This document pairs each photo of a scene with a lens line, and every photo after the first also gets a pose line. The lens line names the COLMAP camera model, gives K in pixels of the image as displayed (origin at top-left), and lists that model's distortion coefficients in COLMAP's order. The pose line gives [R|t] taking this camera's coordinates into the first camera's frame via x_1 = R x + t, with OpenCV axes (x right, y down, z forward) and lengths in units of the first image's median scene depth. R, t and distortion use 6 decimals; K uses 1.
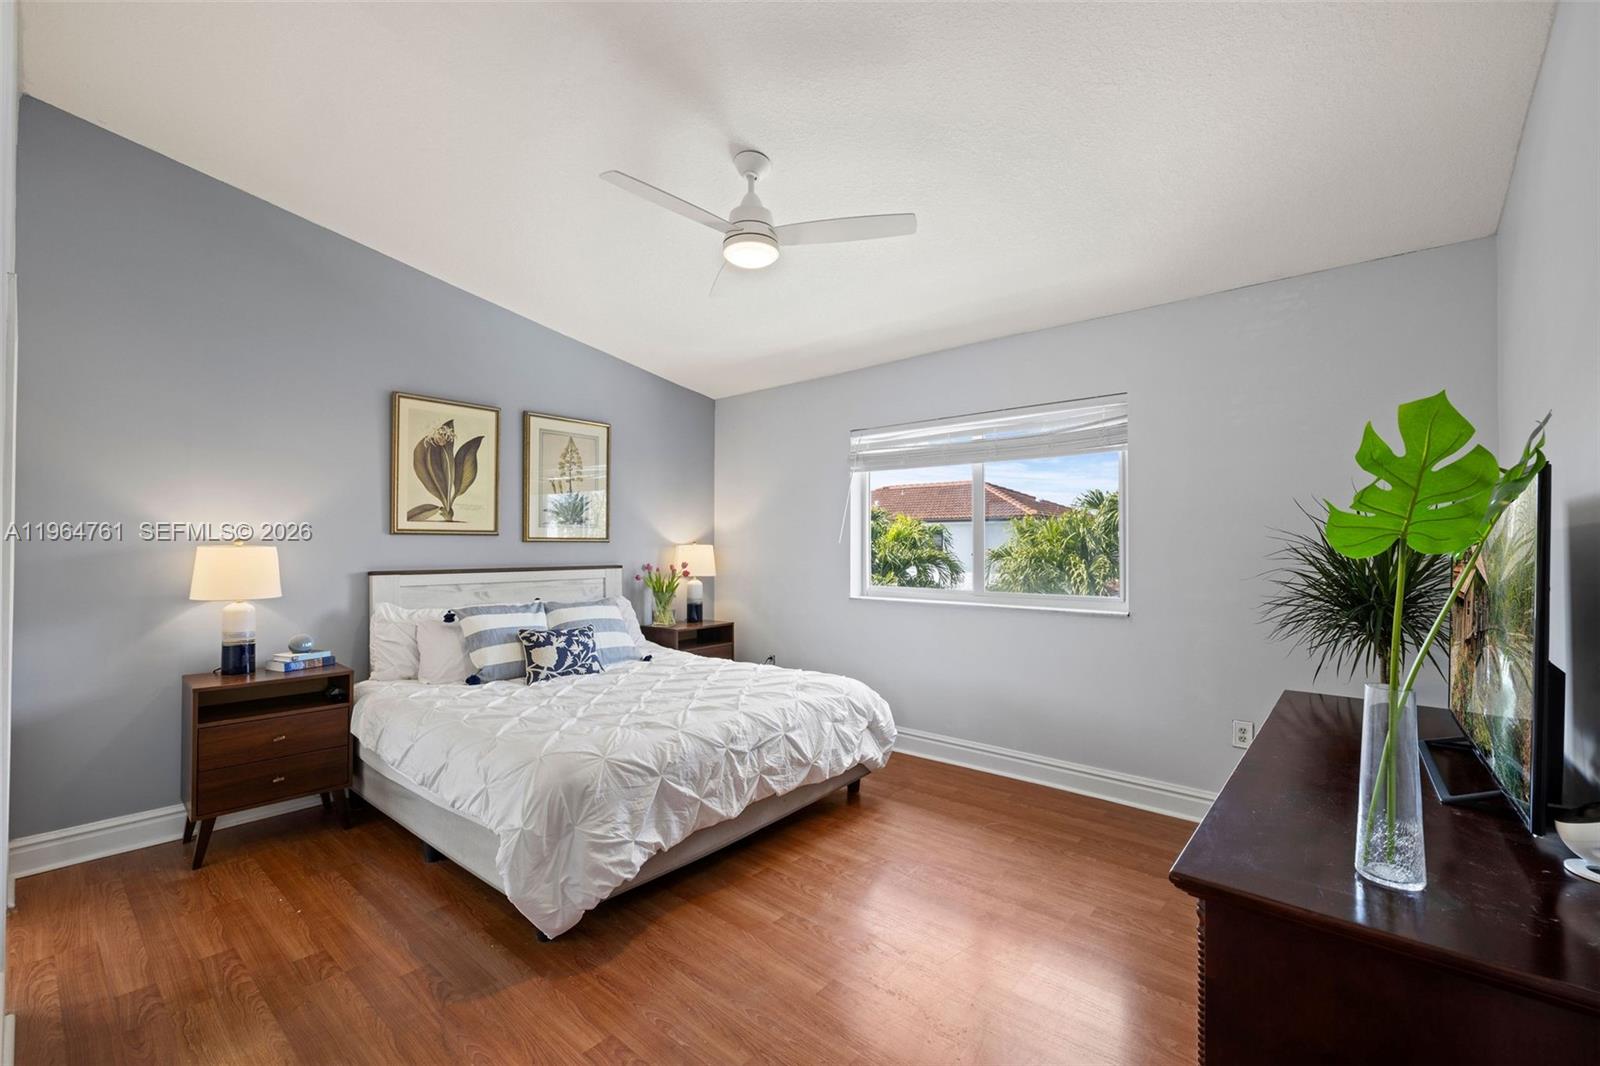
lens RADIAL K [[685.3, 0, 800.0], [0, 685.3, 533.0], [0, 0, 1]] dist [-0.000666, -0.000089]
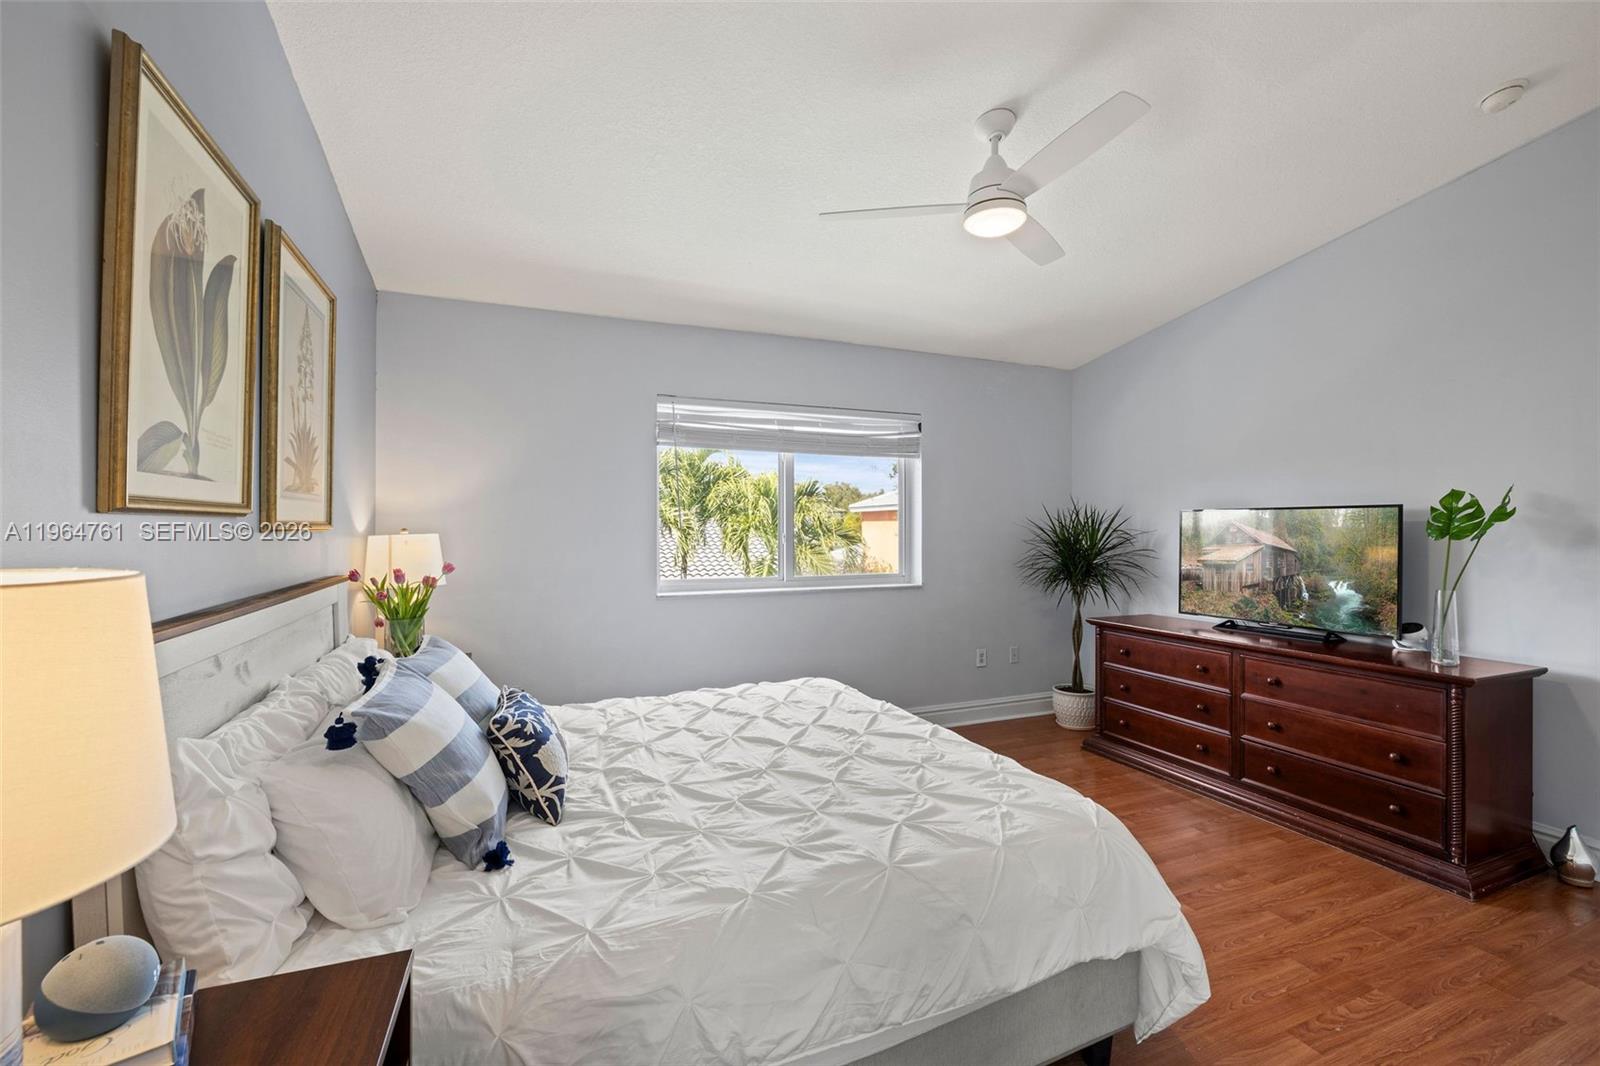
lens RADIAL K [[685.3, 0, 800.0], [0, 685.3, 533.0], [0, 0, 1]] dist [-0.000666, -0.000089]
pose [[0.427344, -0.008364, 0.904050, -0.706312], [-0.015677, 0.999738, 0.016660, 0.001459], [-0.903953, -0.021293, 0.427101, 0.574637]]
